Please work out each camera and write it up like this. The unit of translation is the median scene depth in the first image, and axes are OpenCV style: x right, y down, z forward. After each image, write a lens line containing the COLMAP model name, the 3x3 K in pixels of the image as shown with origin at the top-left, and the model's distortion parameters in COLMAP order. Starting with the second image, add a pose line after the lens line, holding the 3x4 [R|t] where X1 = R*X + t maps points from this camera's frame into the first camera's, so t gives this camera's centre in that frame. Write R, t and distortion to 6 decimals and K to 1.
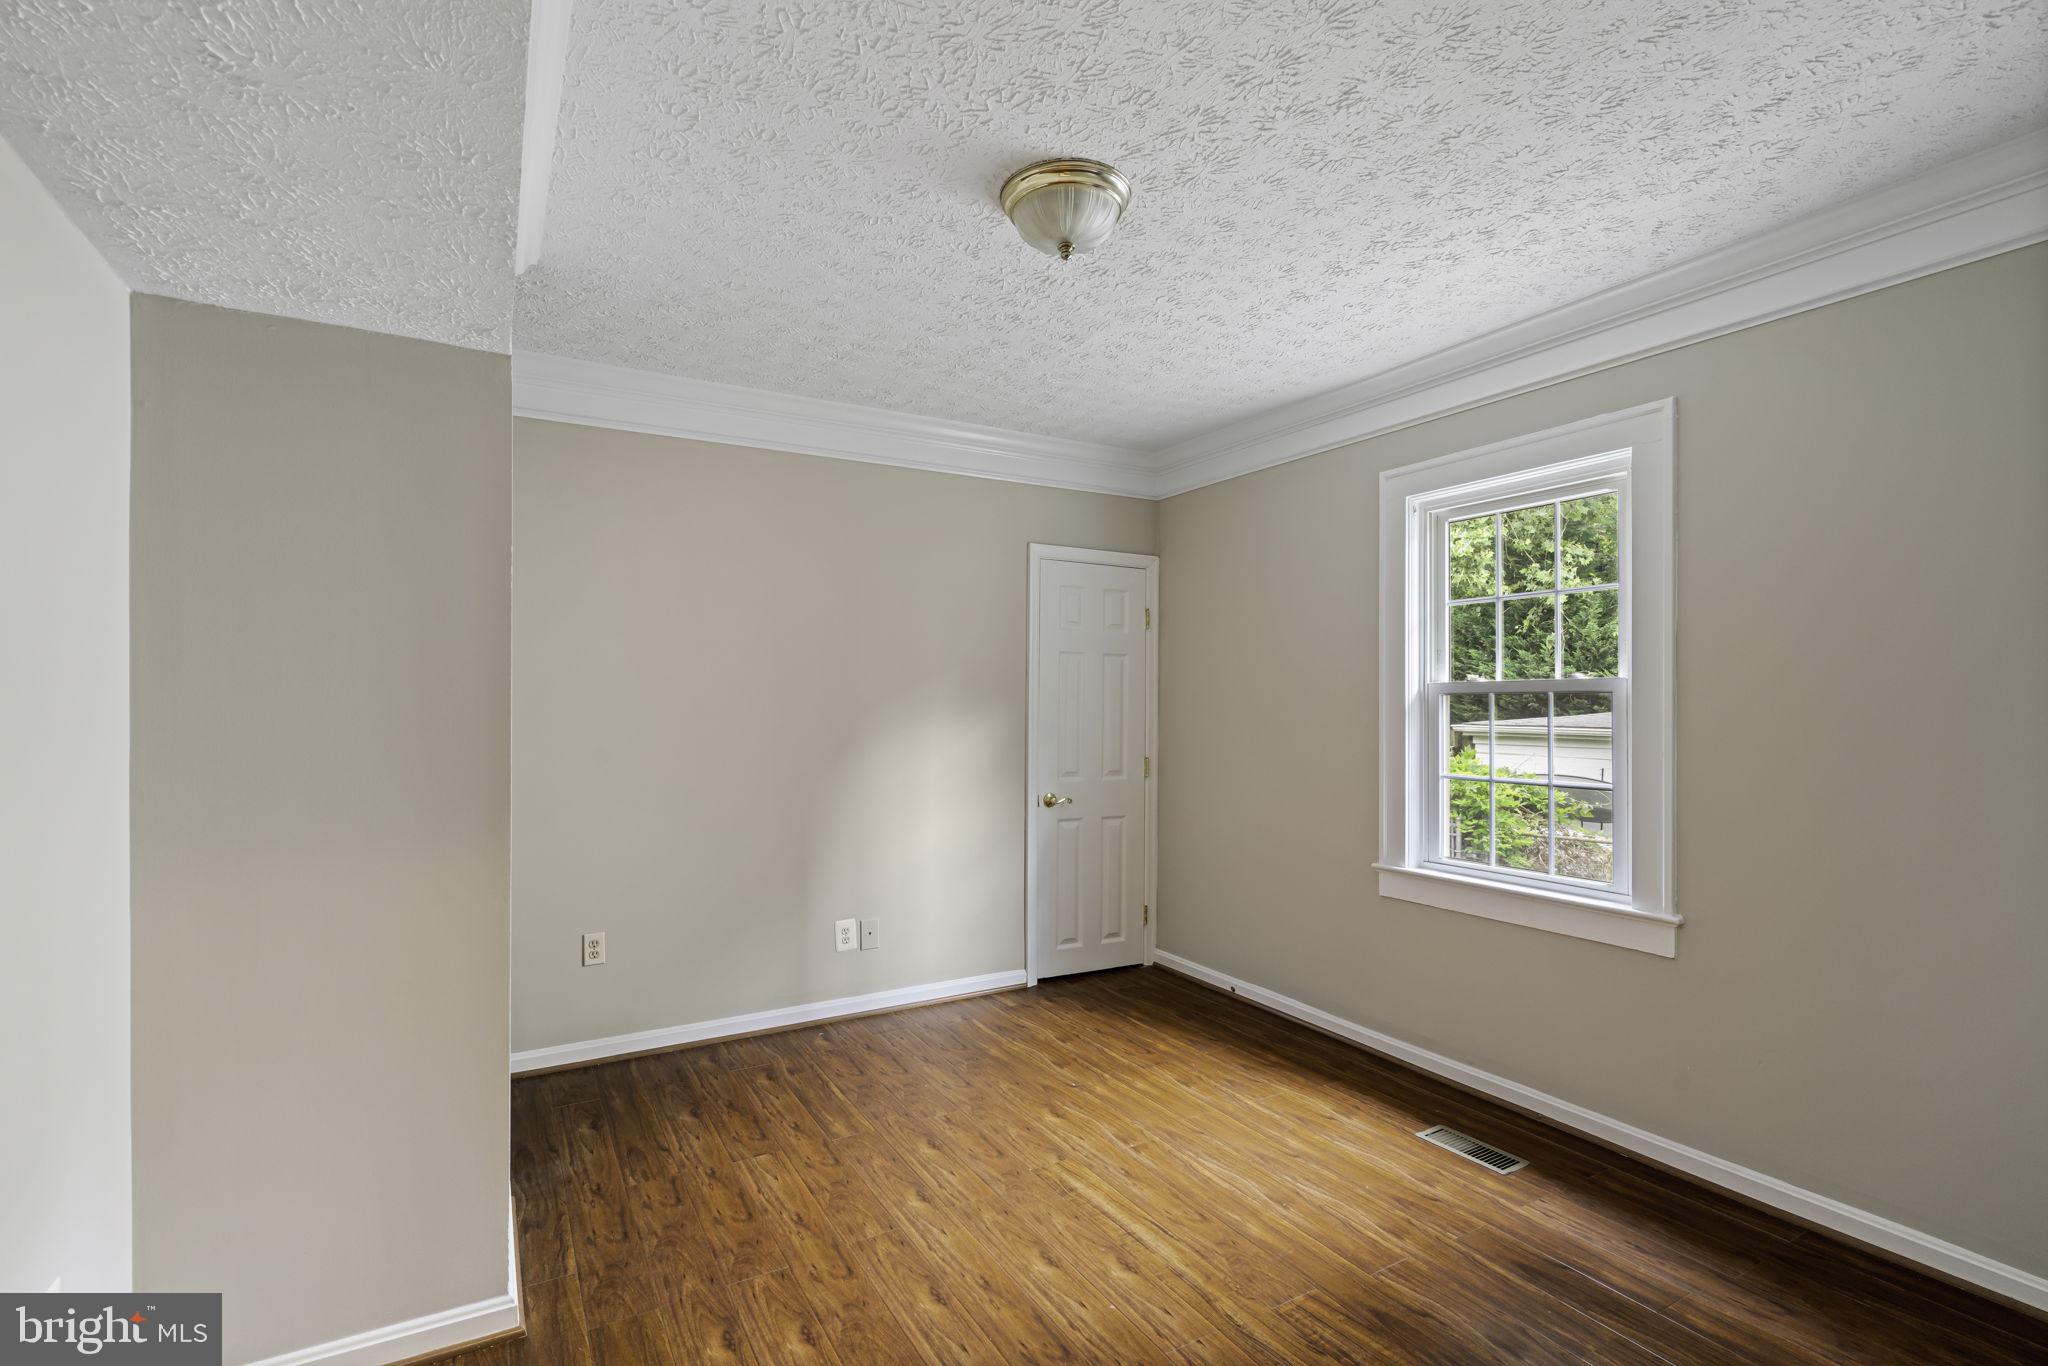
lens RADIAL K [[928.2, 0, 1027.7], [0, 928.2, 687.5], [0, 0, 1]] dist [-0.012239, -0.000274]
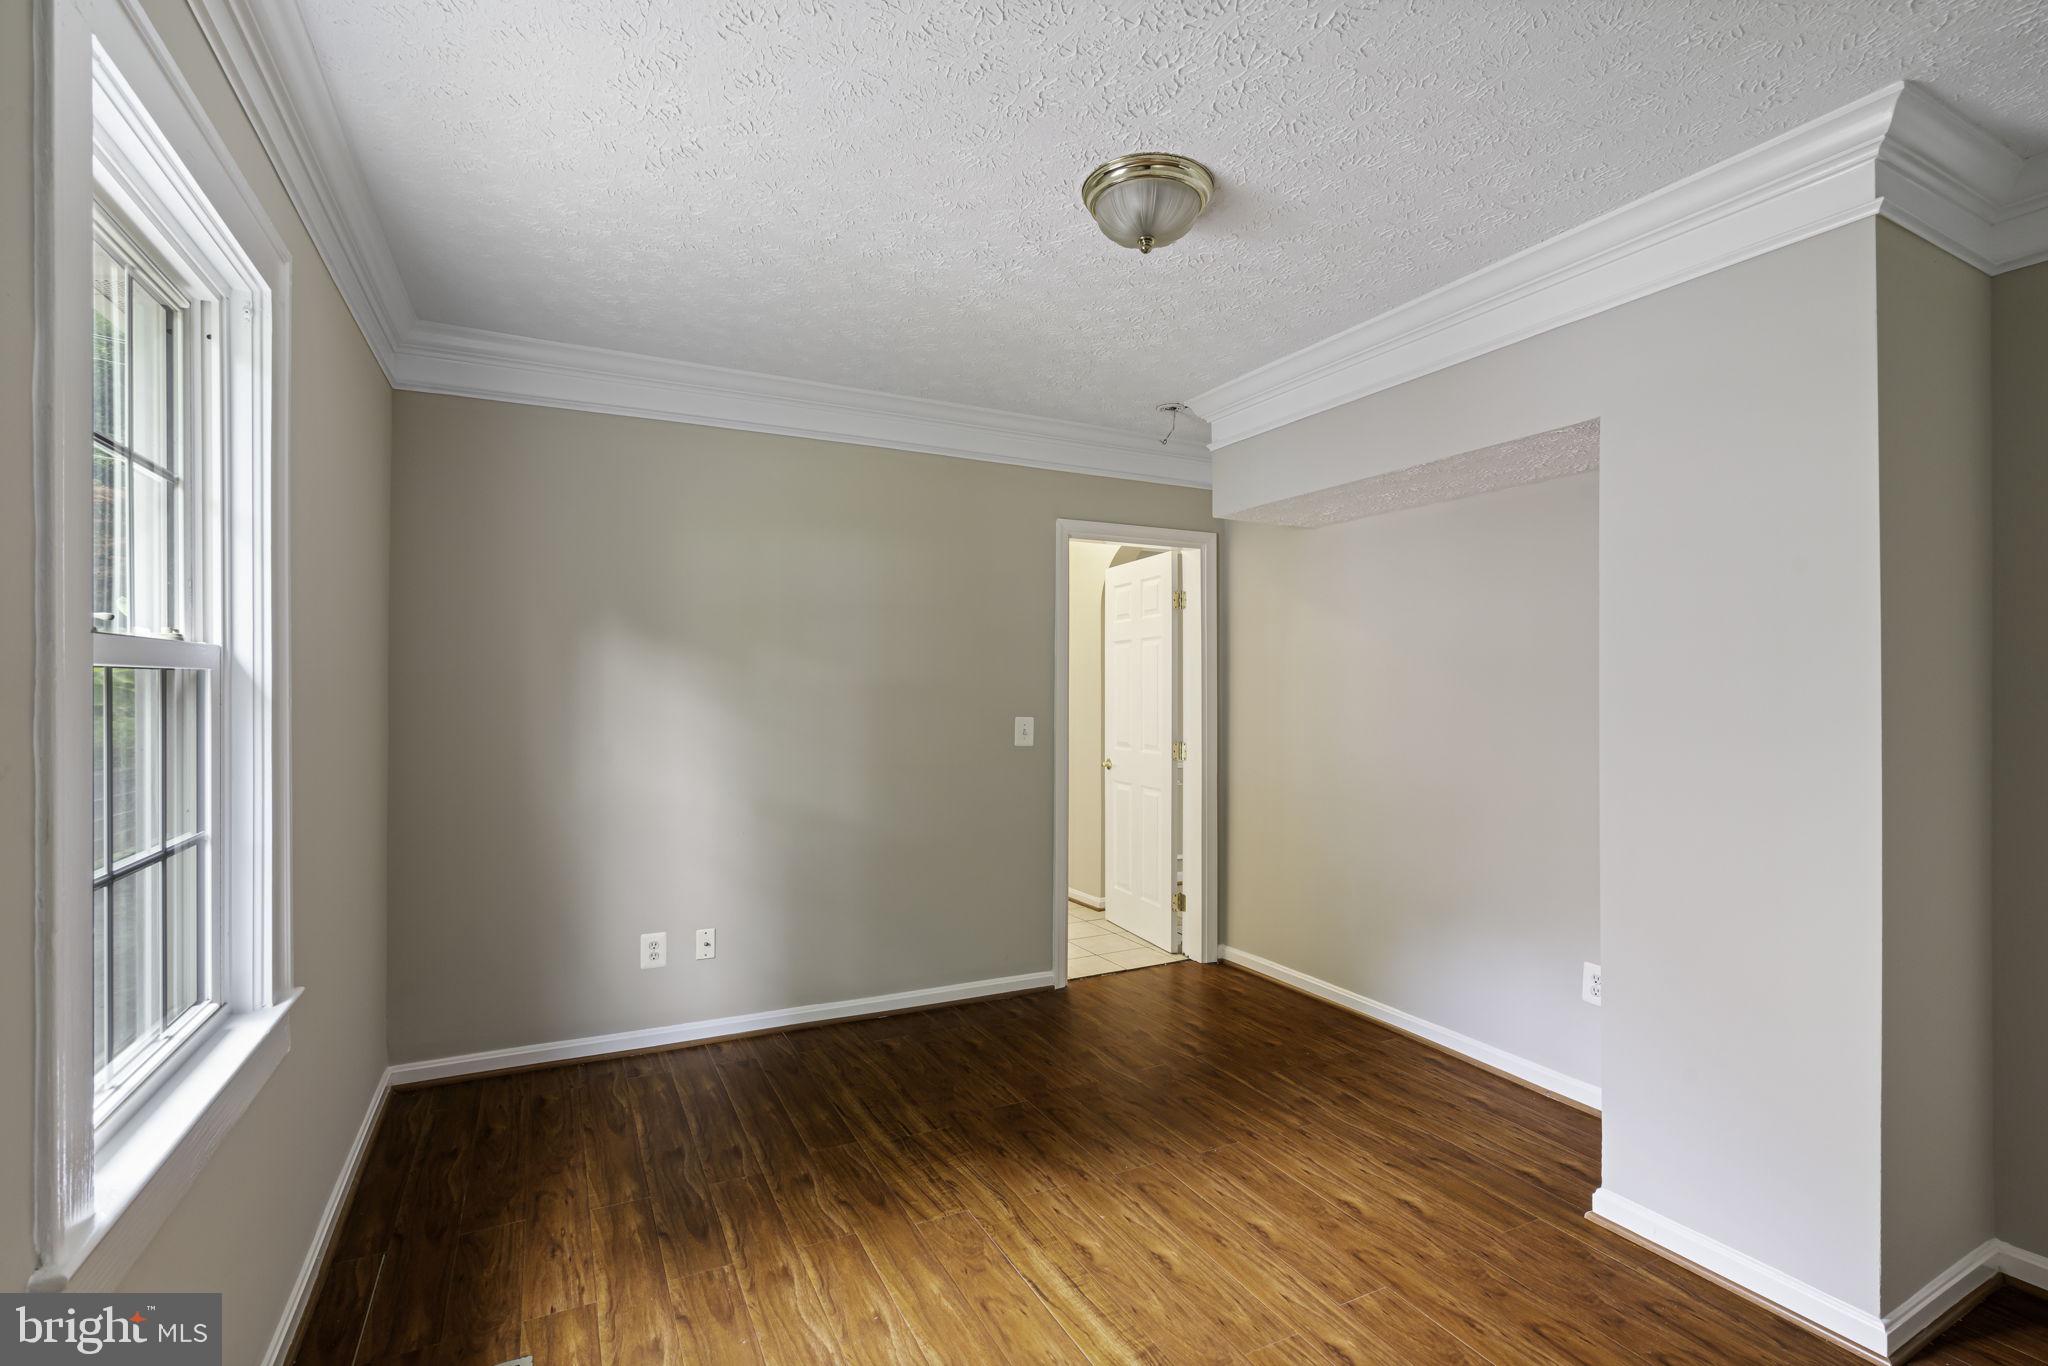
lens RADIAL K [[928.2, 0, 1034.8], [0, 928.2, 685.5], [0, 0, 1]] dist [-0.012239, -0.000274]
pose [[-0.998906, -0.008884, 0.045911, 0.116563], [-0.009925, 0.999698, -0.022489, 0.028551], [-0.045698, -0.022920, -0.998692, 1.962761]]
